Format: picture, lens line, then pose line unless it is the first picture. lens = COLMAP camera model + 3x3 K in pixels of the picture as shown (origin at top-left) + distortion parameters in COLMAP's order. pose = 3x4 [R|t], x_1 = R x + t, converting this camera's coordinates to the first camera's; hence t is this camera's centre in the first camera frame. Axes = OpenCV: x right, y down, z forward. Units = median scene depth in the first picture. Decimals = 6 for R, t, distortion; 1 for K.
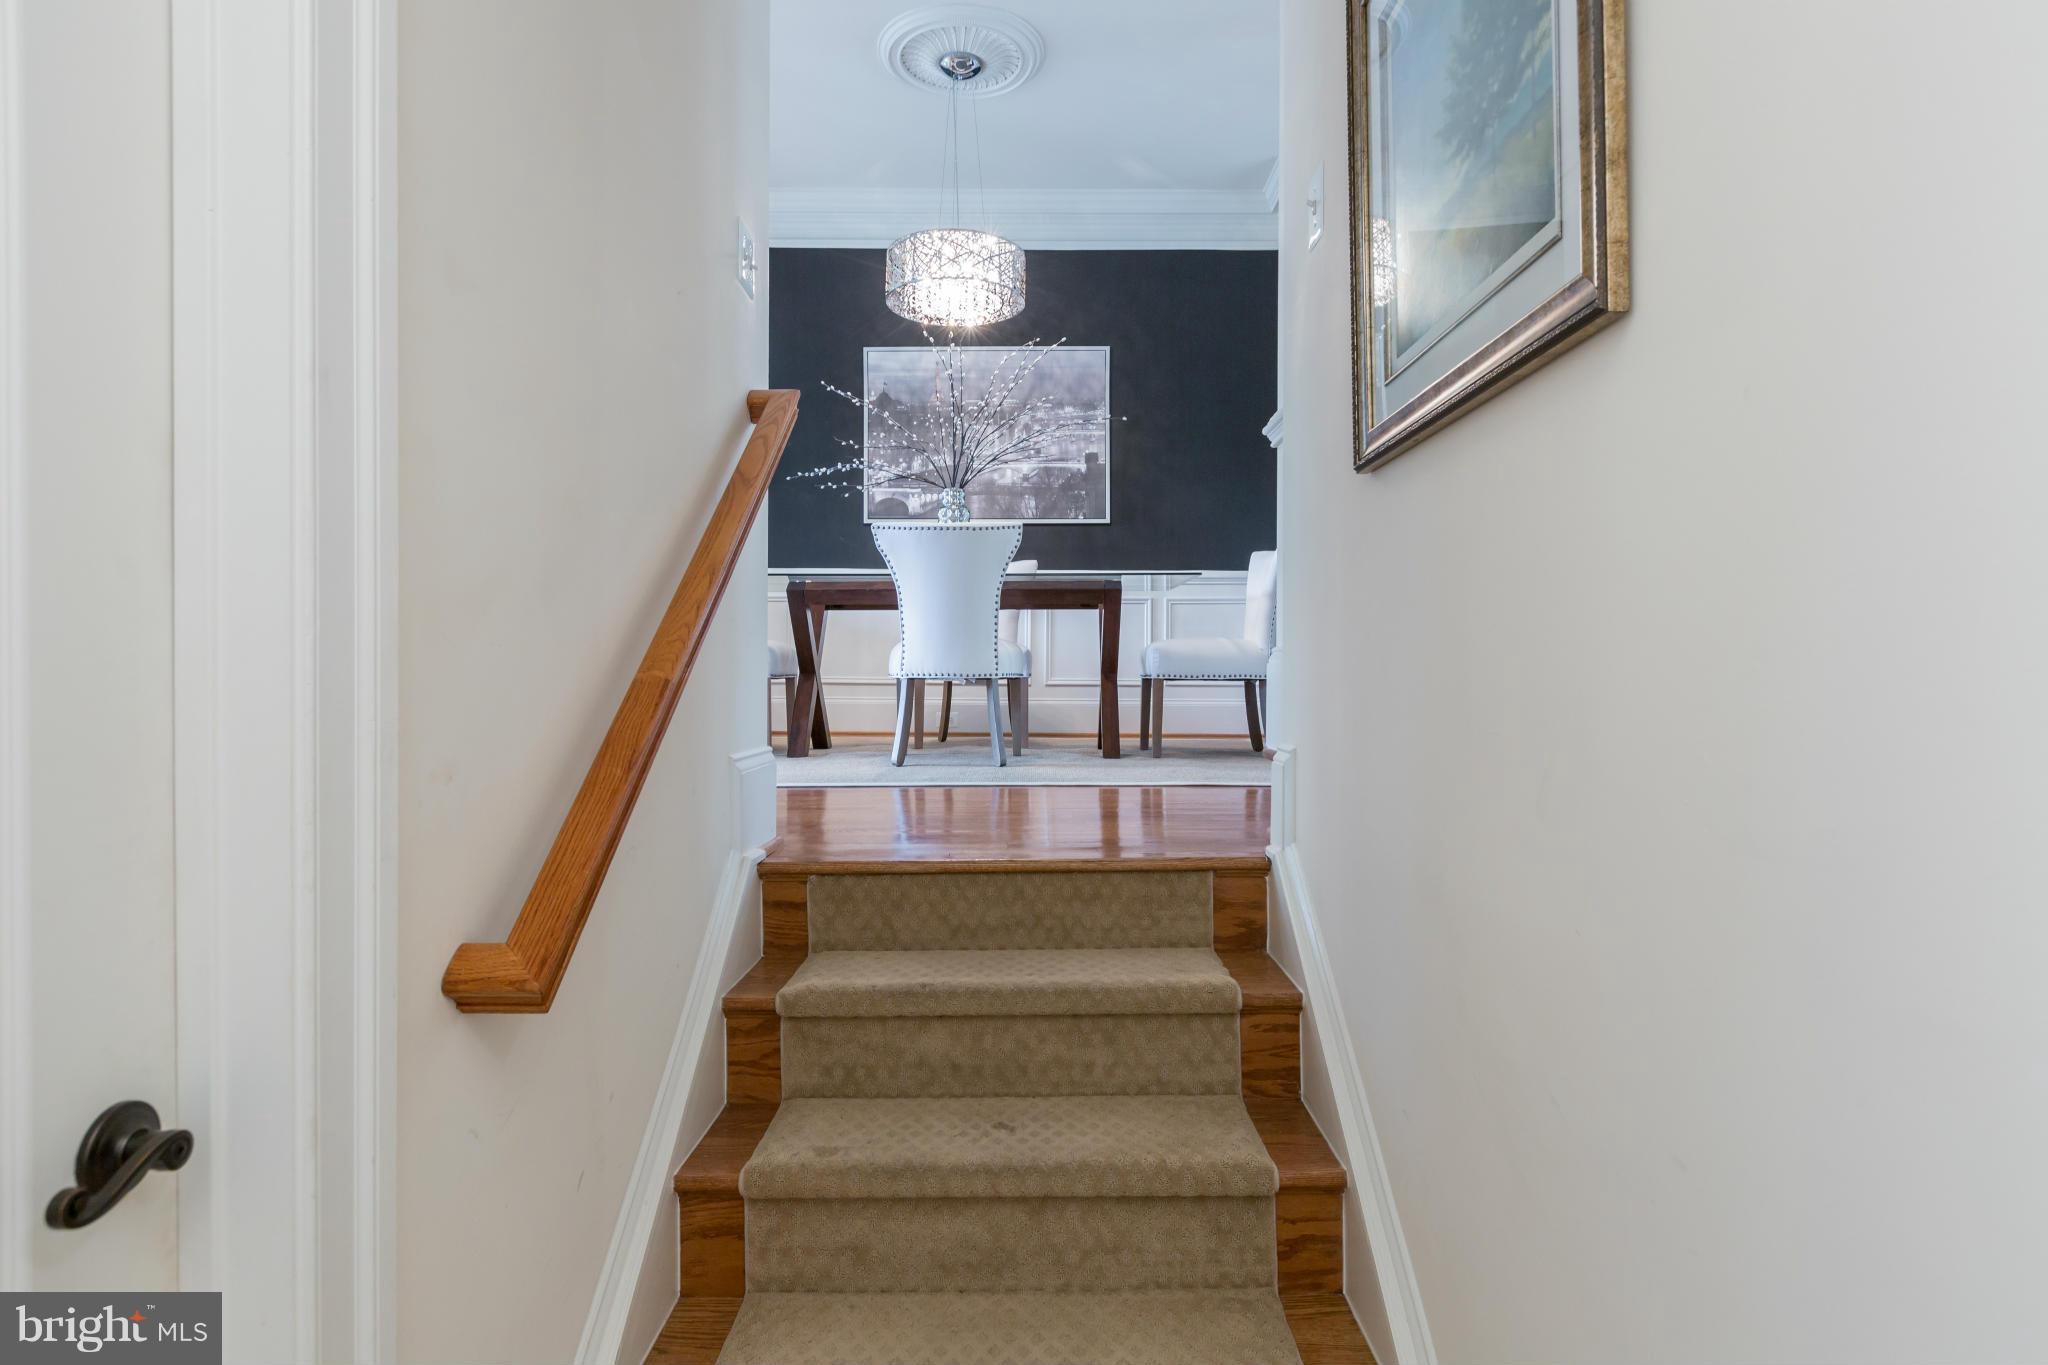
lens RADIAL K [[1139.9, 0, 1018.9], [0, 1139.9, 681.4], [0, 0, 1]] dist [0.024847, 0.000117]
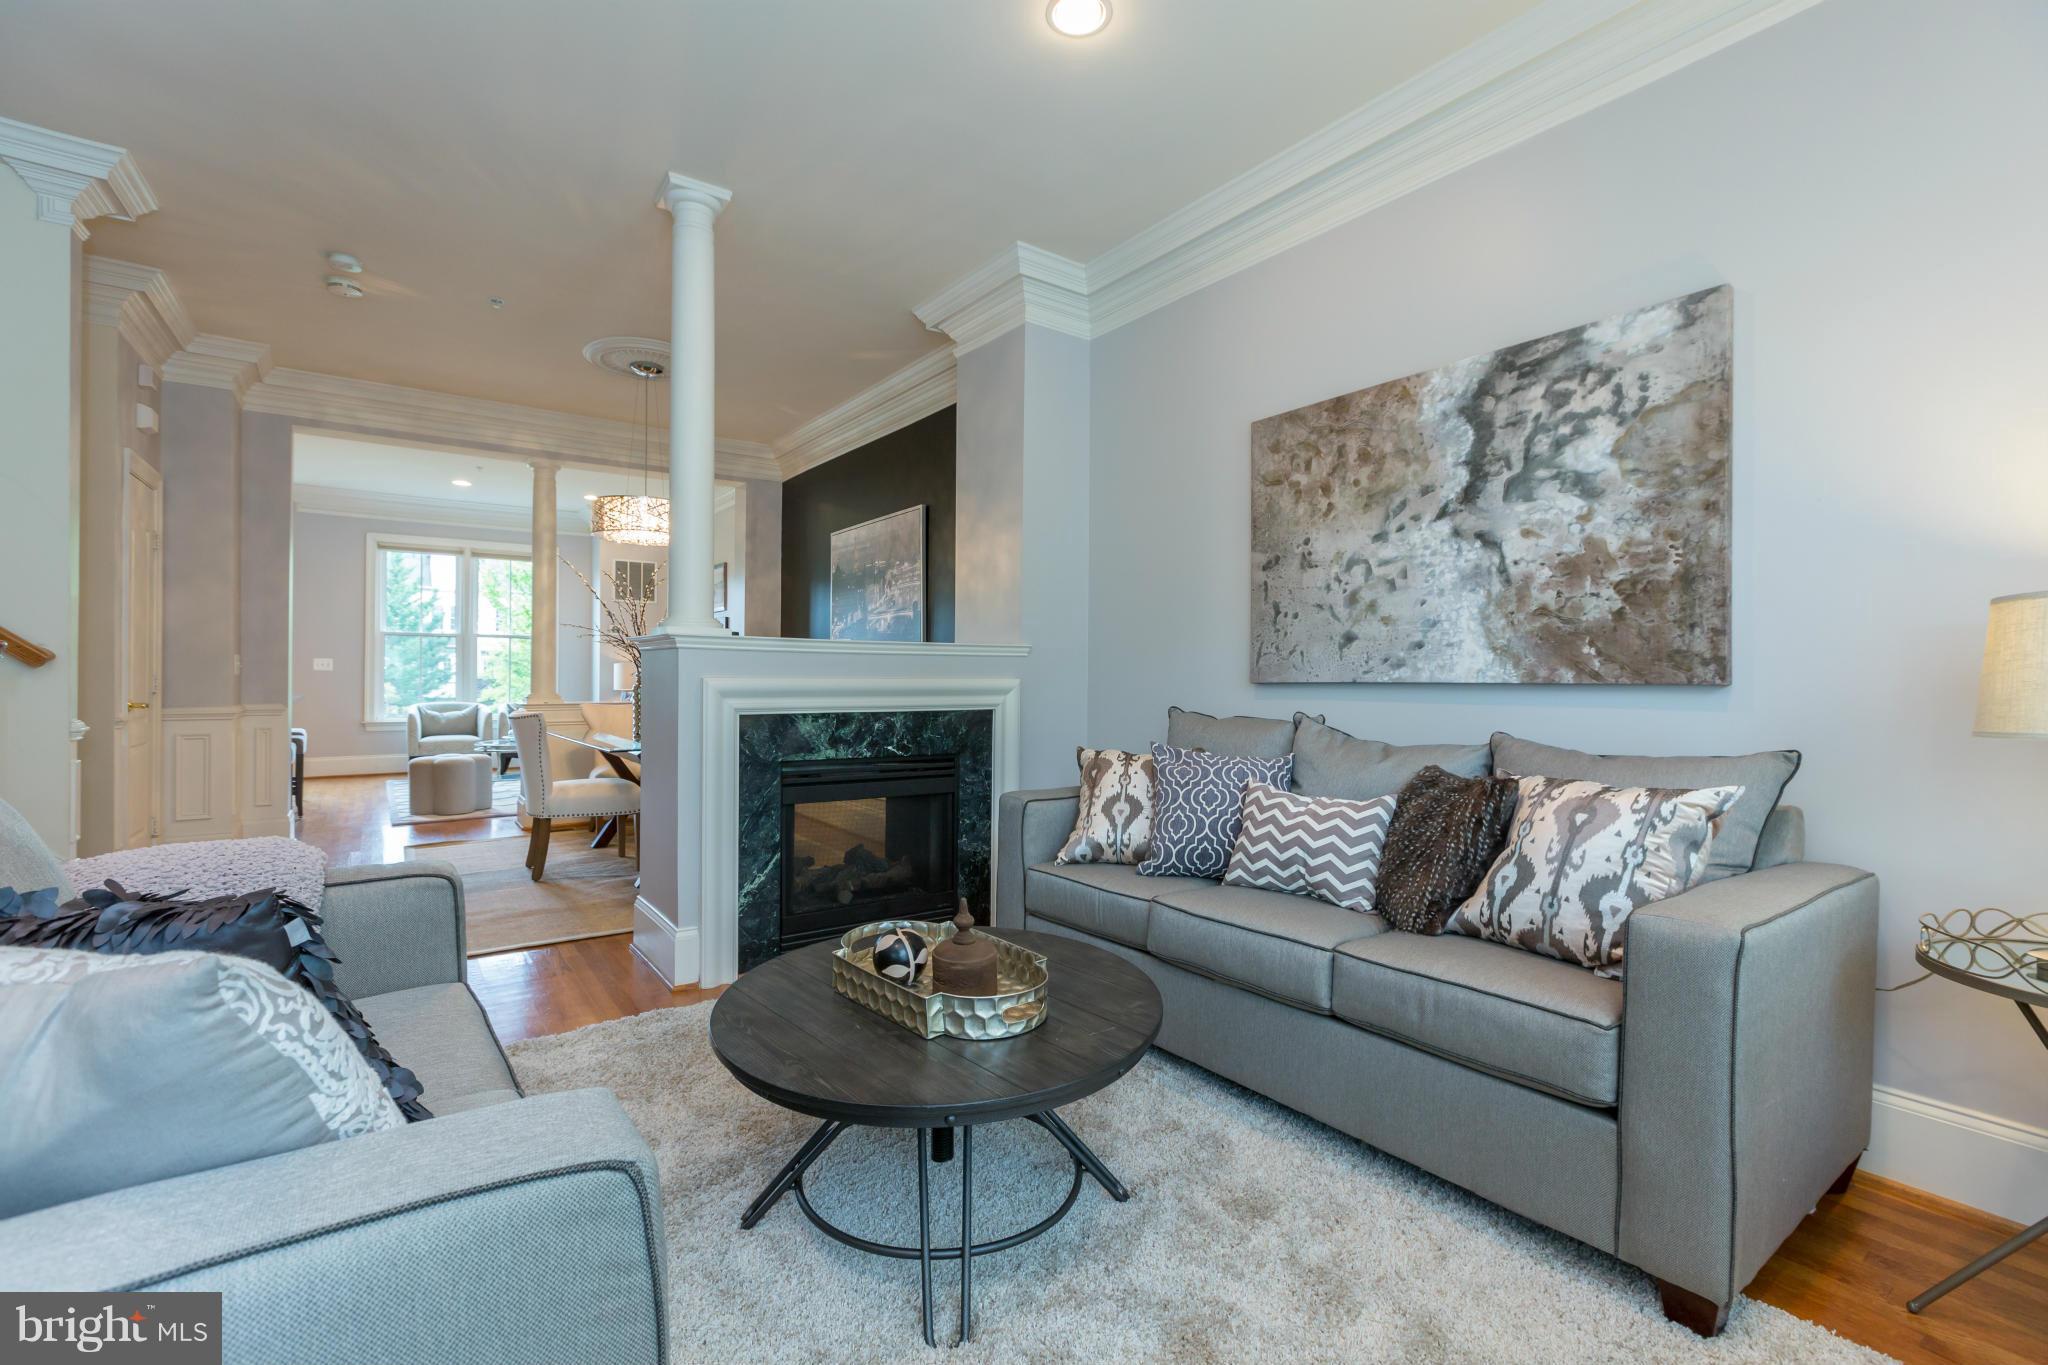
lens RADIAL K [[891.5, 0, 1020.9], [0, 891.5, 677.4], [0, 0, 1]] dist [0.001072, 0.000117]
pose [[0.594121, 0.001193, -0.804375, 0.831321], [0.007621, 0.999946, 0.007111, -0.130608], [0.804340, -0.010355, 0.594079, 0.561202]]
